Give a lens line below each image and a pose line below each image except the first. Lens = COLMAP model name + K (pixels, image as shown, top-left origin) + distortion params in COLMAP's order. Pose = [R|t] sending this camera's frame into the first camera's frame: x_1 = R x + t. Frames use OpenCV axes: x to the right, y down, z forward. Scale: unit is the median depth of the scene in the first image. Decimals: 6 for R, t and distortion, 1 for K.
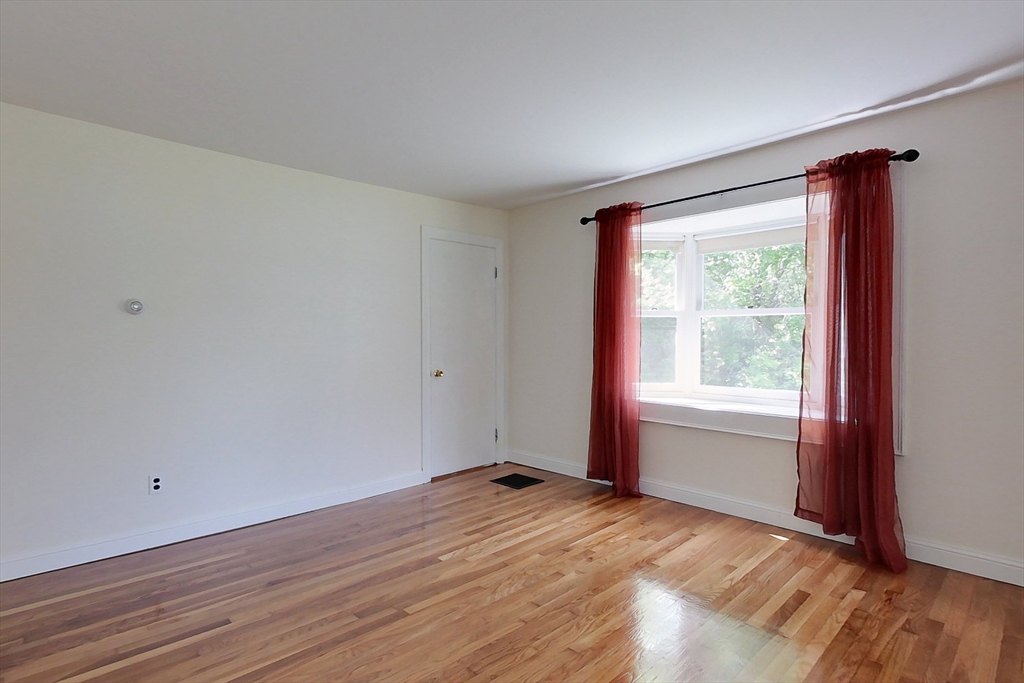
lens RADIAL K [[522.9, 0, 508.4], [0, 522.9, 340.2], [0, 0, 1]] dist [-0.004576, 0.001214]
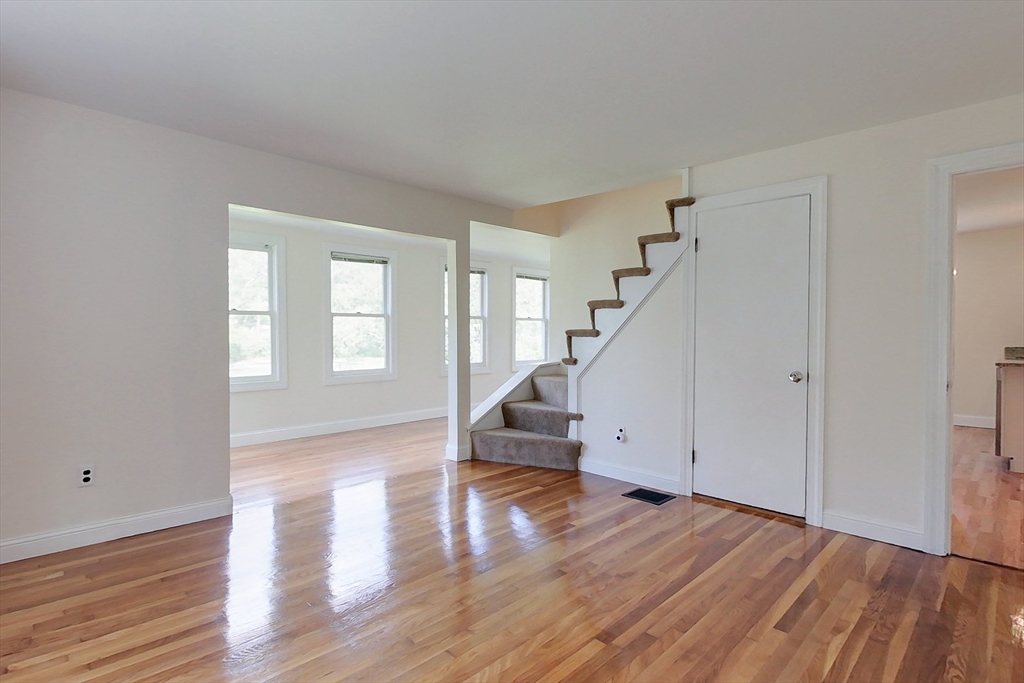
lens RADIAL K [[522.9, 0, 511.0], [0, 522.9, 344.1], [0, 0, 1]] dist [-0.004576, 0.001214]
pose [[-0.999775, -0.002001, -0.021102, -0.018273], [-0.002579, 0.999621, 0.027394, -0.003172], [0.021039, 0.027442, -0.999402, 1.342095]]
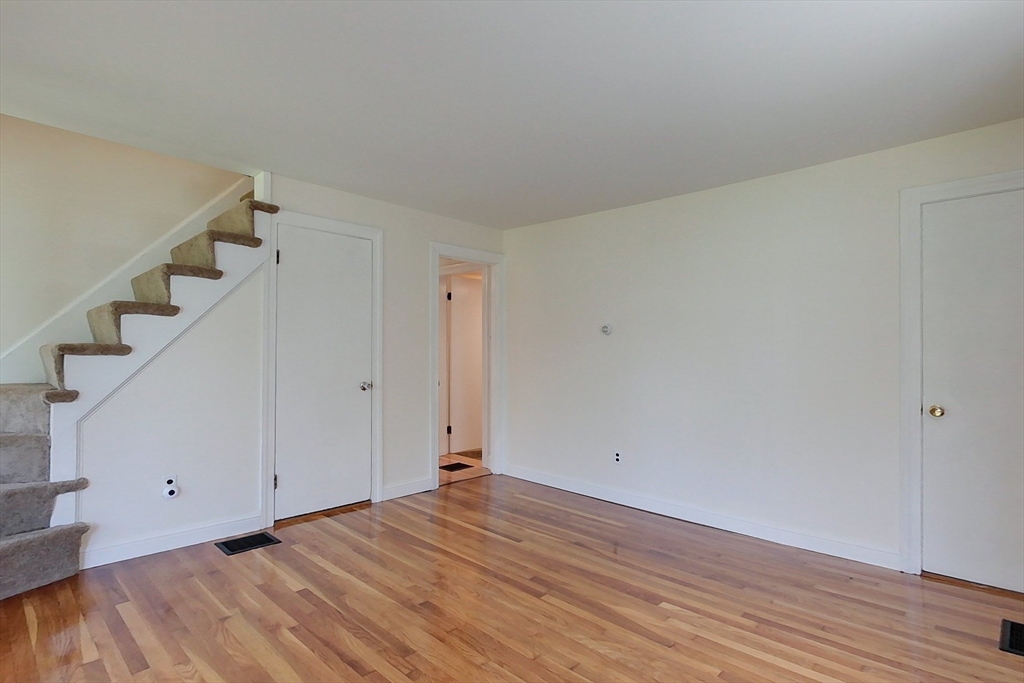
lens RADIAL K [[522.9, 0, 514.2], [0, 522.9, 343.9], [0, 0, 1]] dist [-0.004576, 0.001214]
pose [[0.040543, -0.010577, -0.999122, 0.667329], [-0.015182, 0.999822, -0.011201, -0.004665], [0.999062, 0.015623, 0.040376, 0.637554]]
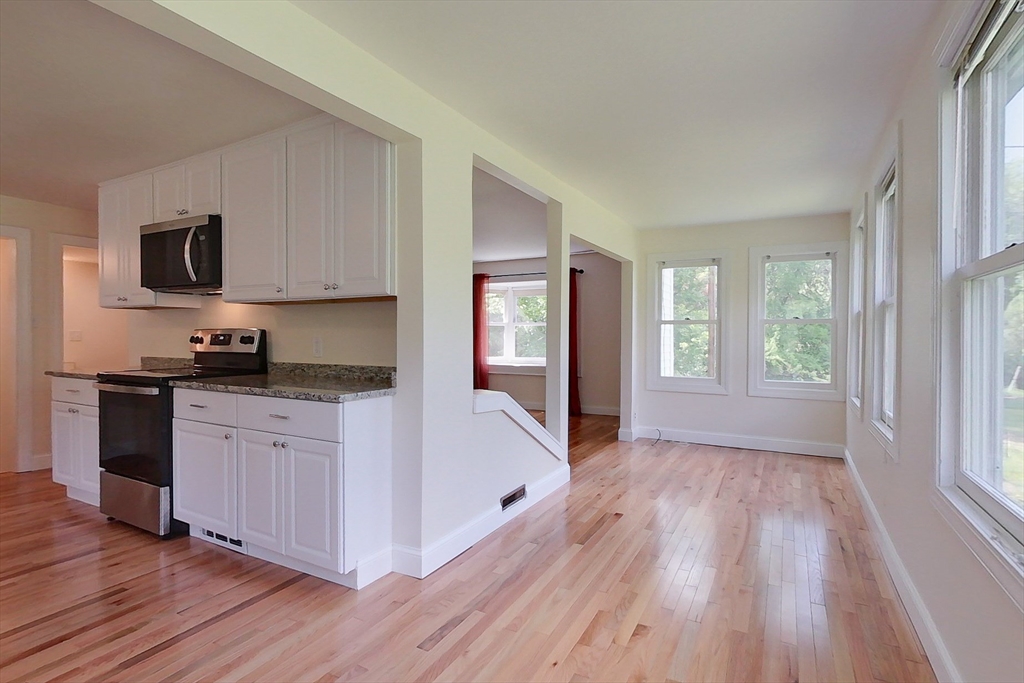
lens RADIAL K [[522.9, 0, 519.5], [0, 522.9, 340.9], [0, 0, 1]] dist [-0.004576, 0.001214]
pose [[0.945429, -0.002931, 0.325816, -0.414058], [0.001688, 0.999990, 0.004096, 0.012974], [-0.325825, -0.003322, 0.945424, -1.360083]]
